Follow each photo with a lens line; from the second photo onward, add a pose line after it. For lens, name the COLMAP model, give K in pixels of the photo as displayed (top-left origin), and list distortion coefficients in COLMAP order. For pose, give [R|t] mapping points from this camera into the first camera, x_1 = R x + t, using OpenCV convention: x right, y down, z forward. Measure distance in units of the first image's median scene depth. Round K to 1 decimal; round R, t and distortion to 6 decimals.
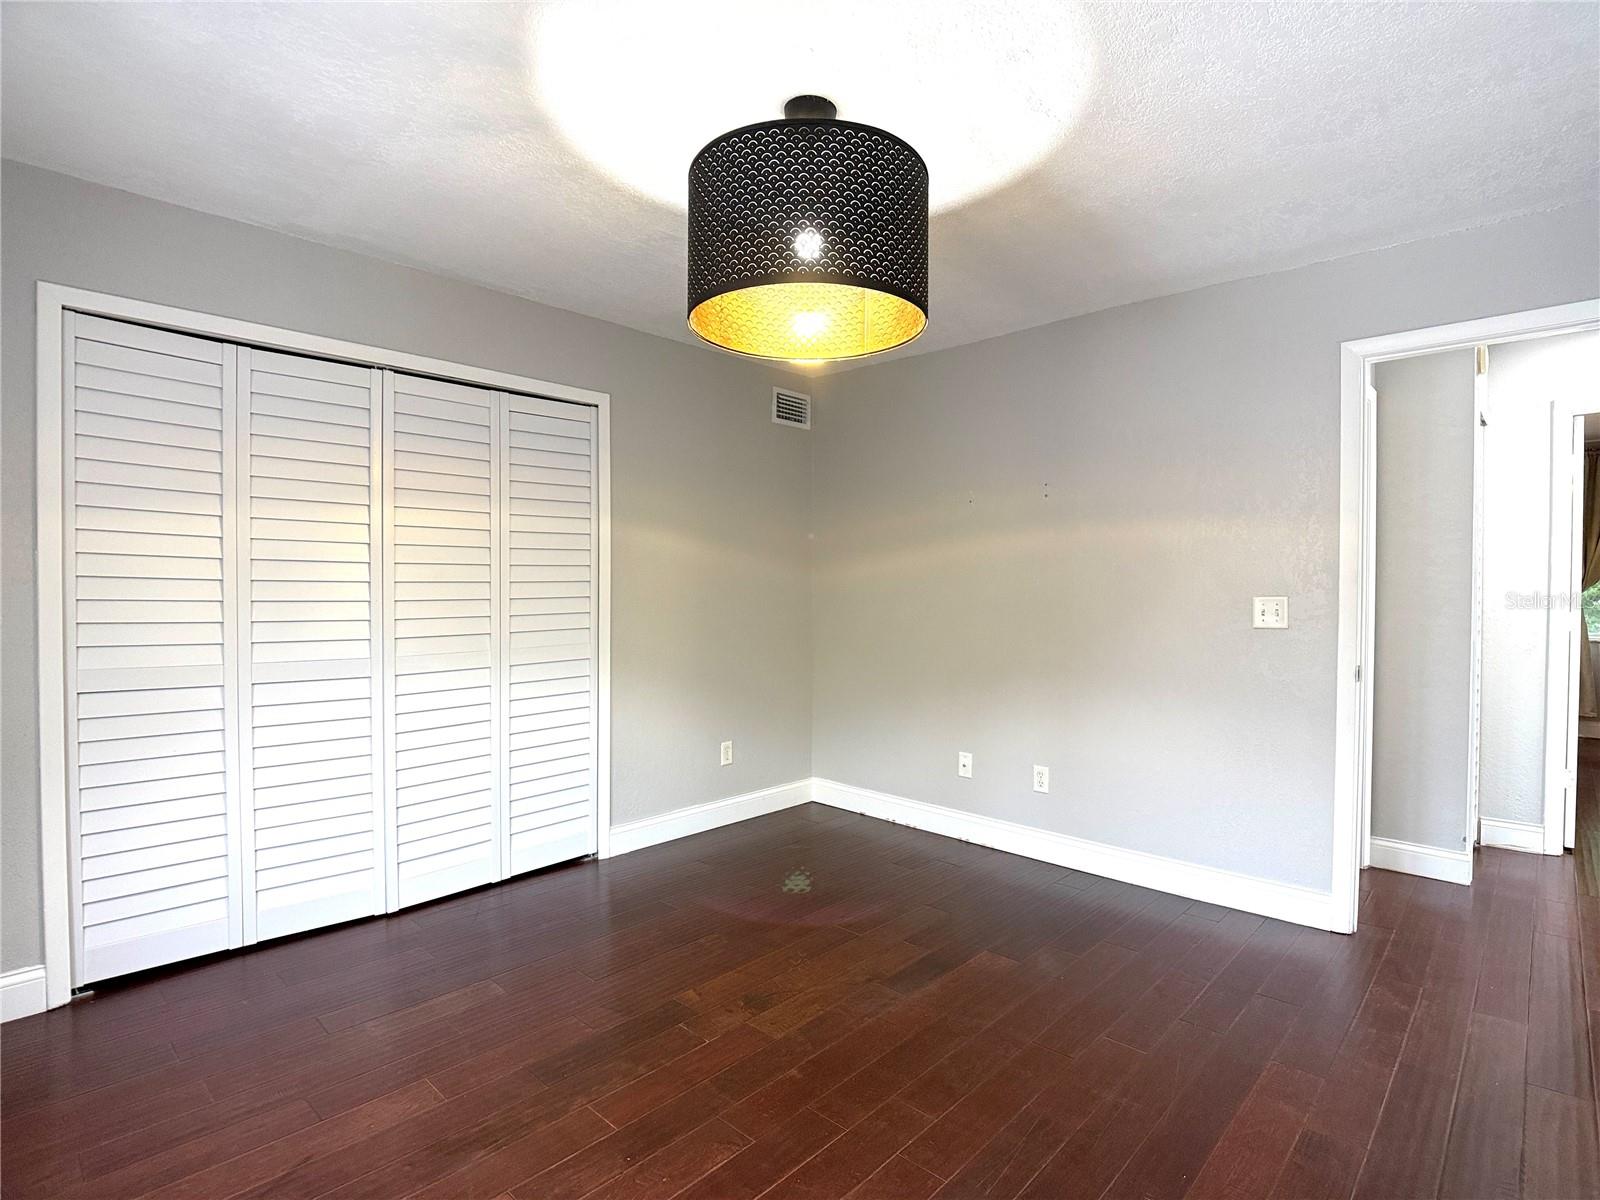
lens RADIAL K [[814.9, 0, 806.3], [0, 814.9, 601.9], [0, 0, 1]] dist [-0.006498, -0.018297]
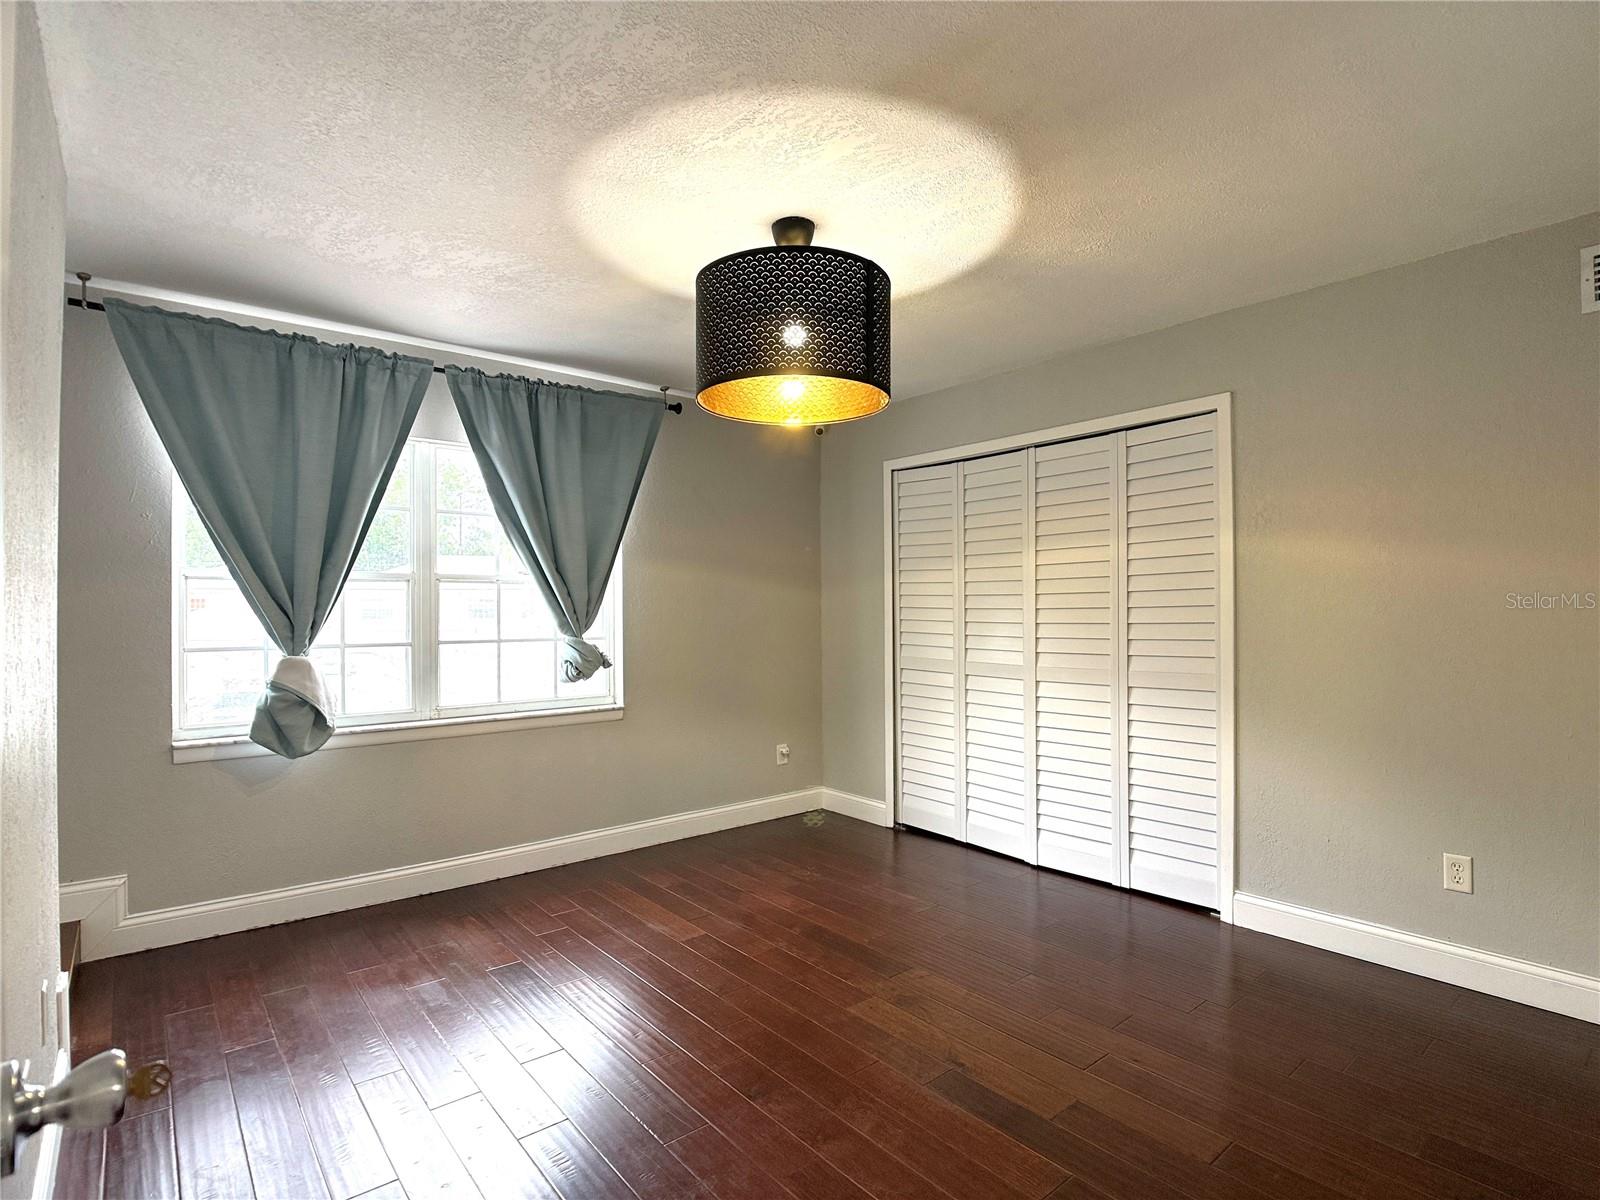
lens RADIAL K [[814.9, 0, 806.3], [0, 814.9, 601.9], [0, 0, 1]] dist [-0.006498, -0.018297]
pose [[-0.129409, -0.012103, -0.991517, 0.845437], [-0.014811, 0.999838, -0.010271, -0.016267], [0.991481, 0.013356, -0.129567, 0.824707]]
